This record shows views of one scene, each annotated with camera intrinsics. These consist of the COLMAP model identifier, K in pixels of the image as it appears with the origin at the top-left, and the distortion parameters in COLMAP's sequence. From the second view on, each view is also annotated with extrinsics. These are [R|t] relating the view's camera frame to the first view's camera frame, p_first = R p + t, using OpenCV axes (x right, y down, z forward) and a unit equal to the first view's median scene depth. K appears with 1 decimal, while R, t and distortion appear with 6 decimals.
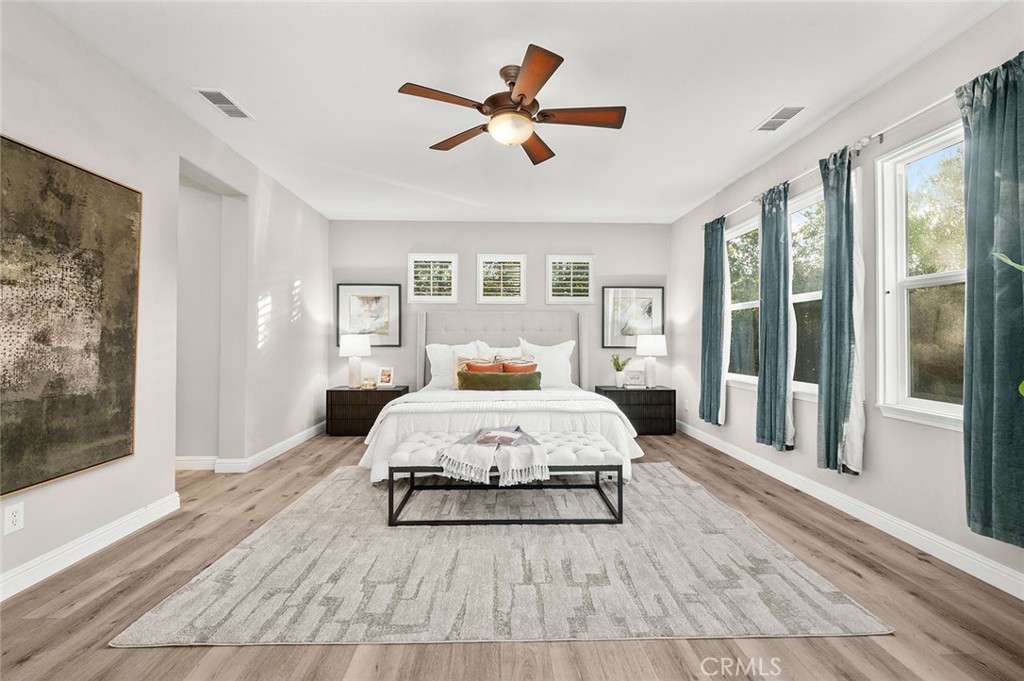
lens RADIAL K [[450.4, 0, 512.0], [0, 450.4, 340.5], [0, 0, 1]] dist [0.001343, 0.000007]
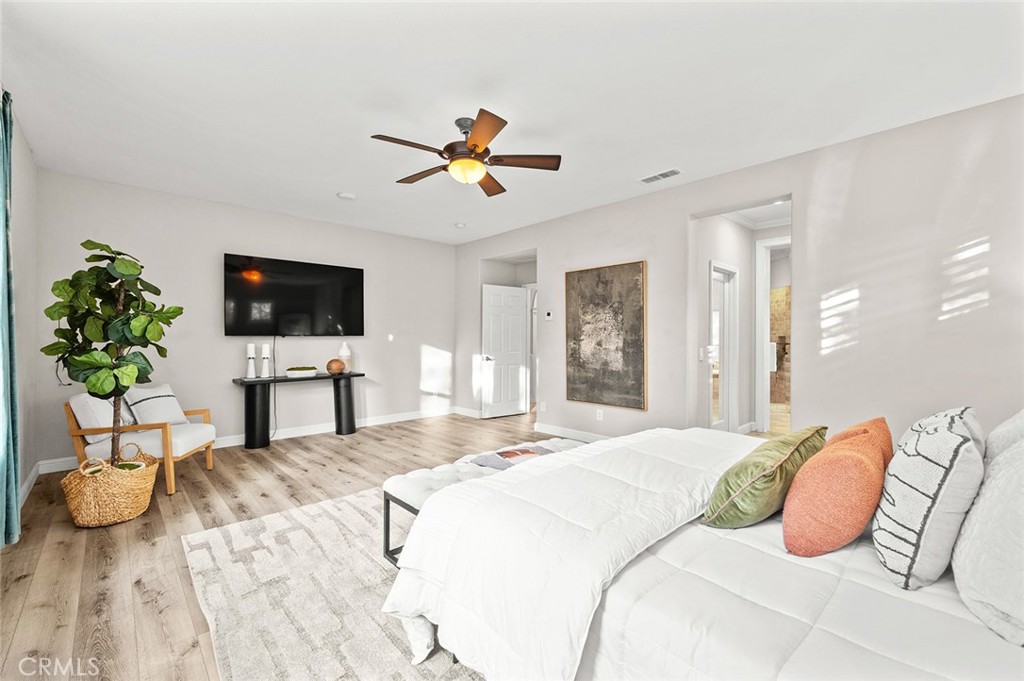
lens RADIAL K [[426.1, 0, 512.0], [0, 426.1, 340.5], [0, 0, 1]] dist [0.000287, 0.000466]
pose [[-0.755602, -0.001471, -0.655029, 0.578457], [-0.004077, 0.999989, 0.002457, -0.019531], [0.655018, 0.004527, -0.755600, 1.722903]]
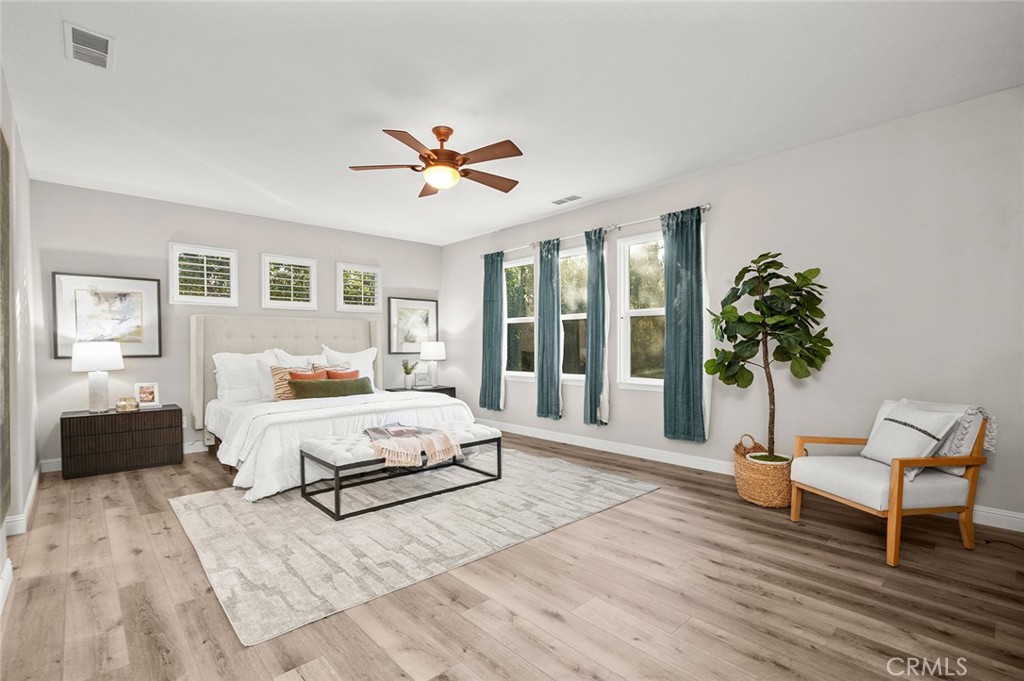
lens RADIAL K [[471.7, 0, 510.5], [0, 471.7, 369.3], [0, 0, 1]] dist [0.000268, 0.000031]
pose [[0.762280, -0.039608, 0.646034, -0.636369], [0.008577, 0.998656, 0.051107, -0.004483], [-0.647190, -0.033417, 0.761596, -0.111350]]
